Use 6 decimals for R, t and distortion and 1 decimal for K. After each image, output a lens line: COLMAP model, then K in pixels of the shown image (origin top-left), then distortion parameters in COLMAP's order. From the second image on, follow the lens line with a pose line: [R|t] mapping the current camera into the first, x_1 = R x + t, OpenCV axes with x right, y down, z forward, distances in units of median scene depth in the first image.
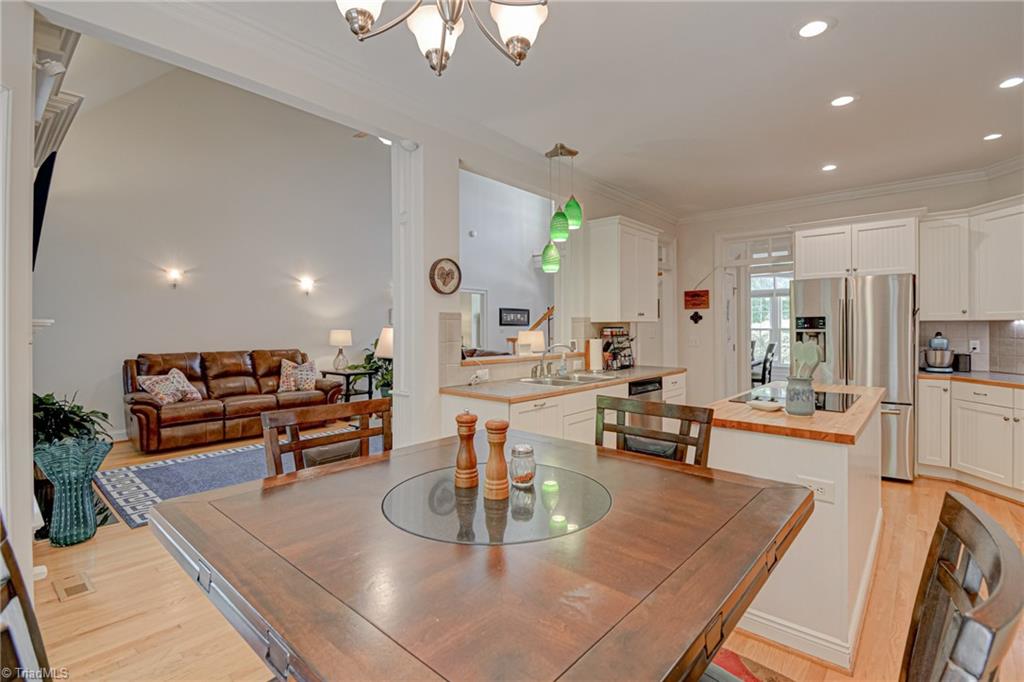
lens RADIAL K [[457.9, 0, 520.5], [0, 457.9, 328.2], [0, 0, 1]] dist [0.015882, -0.003591]
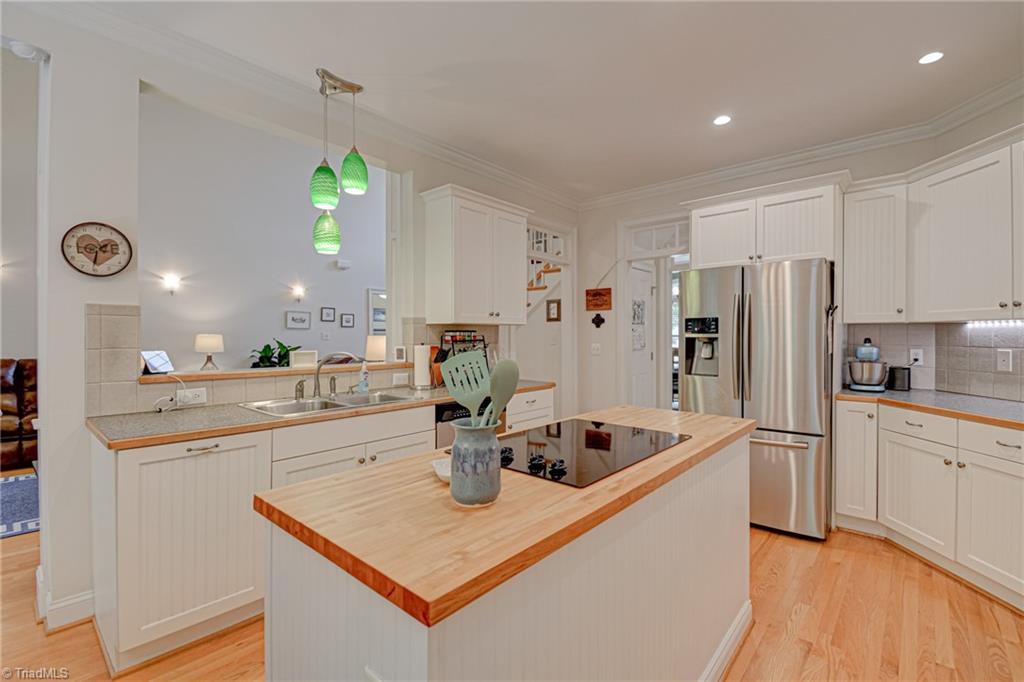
lens RADIAL K [[457.9, 0, 487.2], [0, 457.9, 335.9], [0, 0, 1]] dist [0.015882, -0.003591]
pose [[0.999945, 0.004031, -0.009730, 0.286404], [-0.004006, 0.999988, 0.002638, 0.005250], [0.009741, -0.002599, 0.999949, 0.235527]]
